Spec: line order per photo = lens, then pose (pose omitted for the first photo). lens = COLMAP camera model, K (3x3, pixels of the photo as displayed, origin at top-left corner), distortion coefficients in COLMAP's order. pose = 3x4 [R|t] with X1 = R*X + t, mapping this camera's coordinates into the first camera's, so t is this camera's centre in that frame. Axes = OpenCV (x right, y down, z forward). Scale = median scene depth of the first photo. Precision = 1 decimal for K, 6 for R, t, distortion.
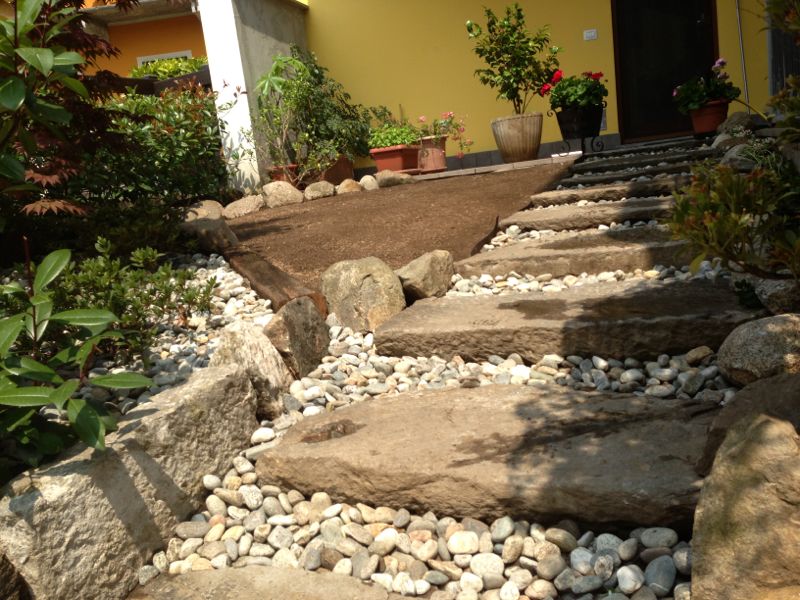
lens RADIAL K [[736.4, 0, 398.5], [0, 736.4, 300.8], [0, 0, 1]] dist [0.075281, 0.000000]
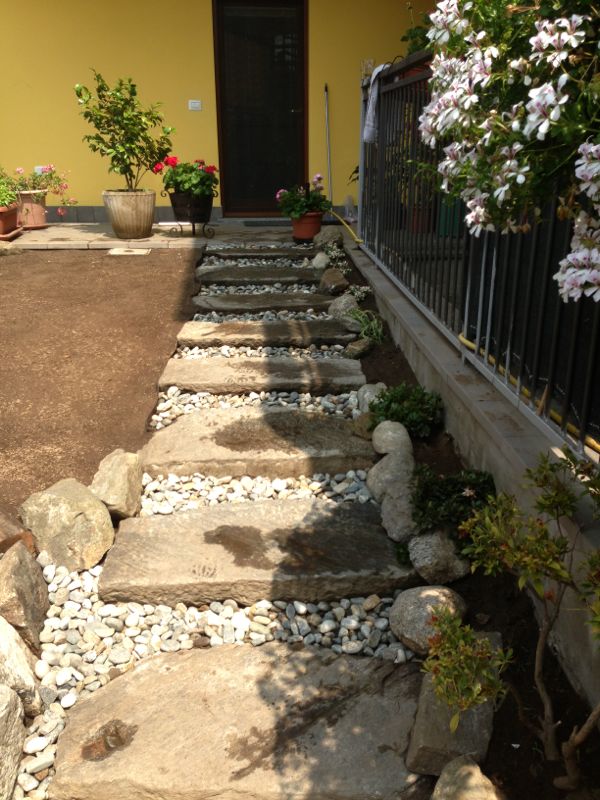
lens RADIAL K [[736.4, 0, 304.7], [0, 736.4, 398.1], [0, 0, 1]] dist [0.075281, 0.000000]
pose [[0.900193, -0.030804, 0.434400, -0.213590], [-0.031877, 0.990158, 0.136272, -0.361441], [-0.434322, -0.136518, 0.890352, -0.073171]]
